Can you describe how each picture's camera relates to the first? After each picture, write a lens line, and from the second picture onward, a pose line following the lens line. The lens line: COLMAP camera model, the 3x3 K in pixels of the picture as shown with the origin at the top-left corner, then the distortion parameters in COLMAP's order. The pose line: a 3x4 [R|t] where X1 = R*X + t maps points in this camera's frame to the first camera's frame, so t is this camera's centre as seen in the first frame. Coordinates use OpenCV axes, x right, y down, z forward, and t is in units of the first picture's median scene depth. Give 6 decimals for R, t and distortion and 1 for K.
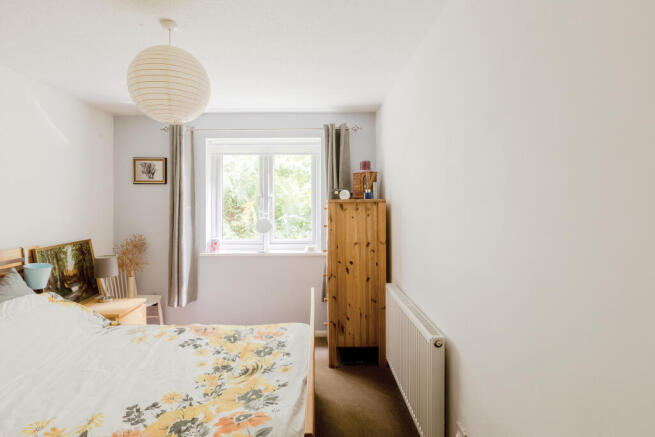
lens RADIAL K [[321.3, 0, 319.5], [0, 321.3, 202.6], [0, 0, 1]] dist [-0.001409, 0.000810]
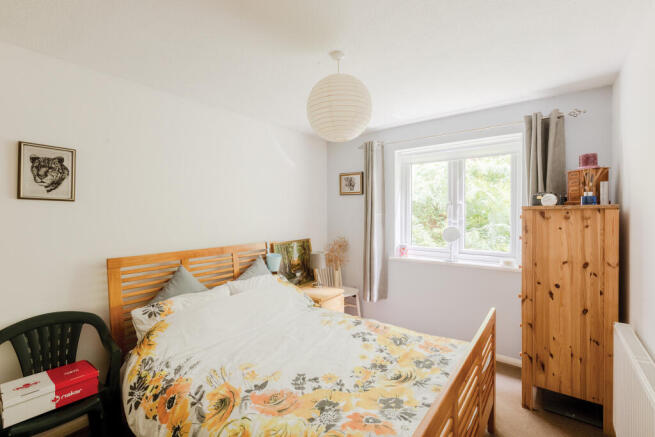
lens RADIAL K [[299.5, 0, 324.4], [0, 299.5, 217.3], [0, 0, 1]] dist [0.003801, 0.001664]
pose [[0.789567, 0.009241, -0.613595, 0.099224], [0.005272, 0.999748, 0.021840, -0.000083], [0.613642, -0.020479, 0.789319, 0.073758]]
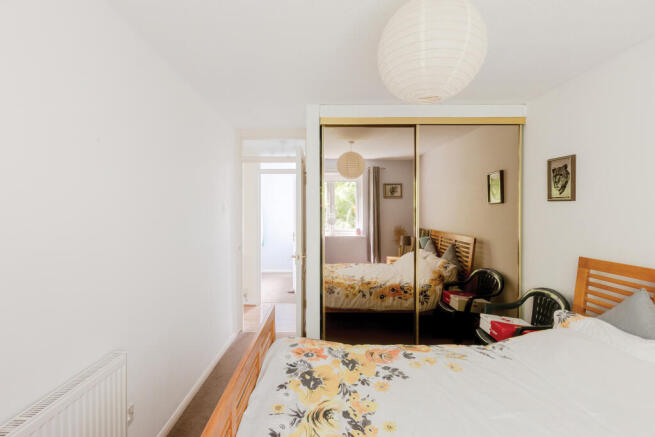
lens RADIAL K [[321.3, 0, 327.1], [0, 321.3, 212.9], [0, 0, 1]] dist [-0.001409, 0.000810]
pose [[-0.999940, 0.009339, -0.005775, -0.141680], [0.009361, 0.999949, -0.003892, 0.004269], [0.005738, -0.003946, -0.999976, 1.117456]]
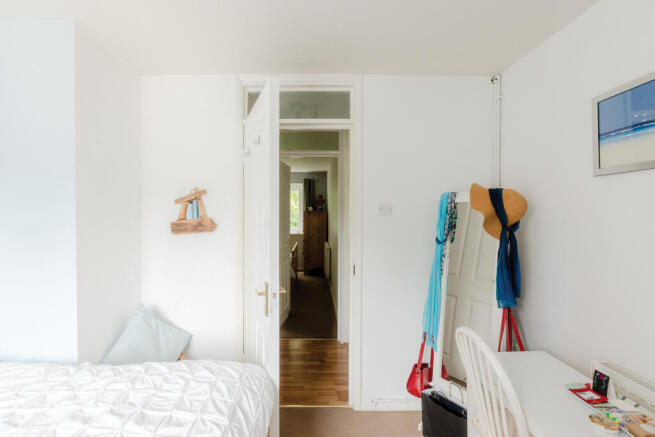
lens RADIAL K [[299.5, 0, 326.7], [0, 299.5, 216.6], [0, 0, 1]] dist [0.003801, 0.001664]
pose [[0.999669, 0.004251, 0.025378, 0.150091], [-0.004780, 0.999772, 0.020814, -0.013386], [-0.025283, -0.020928, 0.999461, -1.396471]]
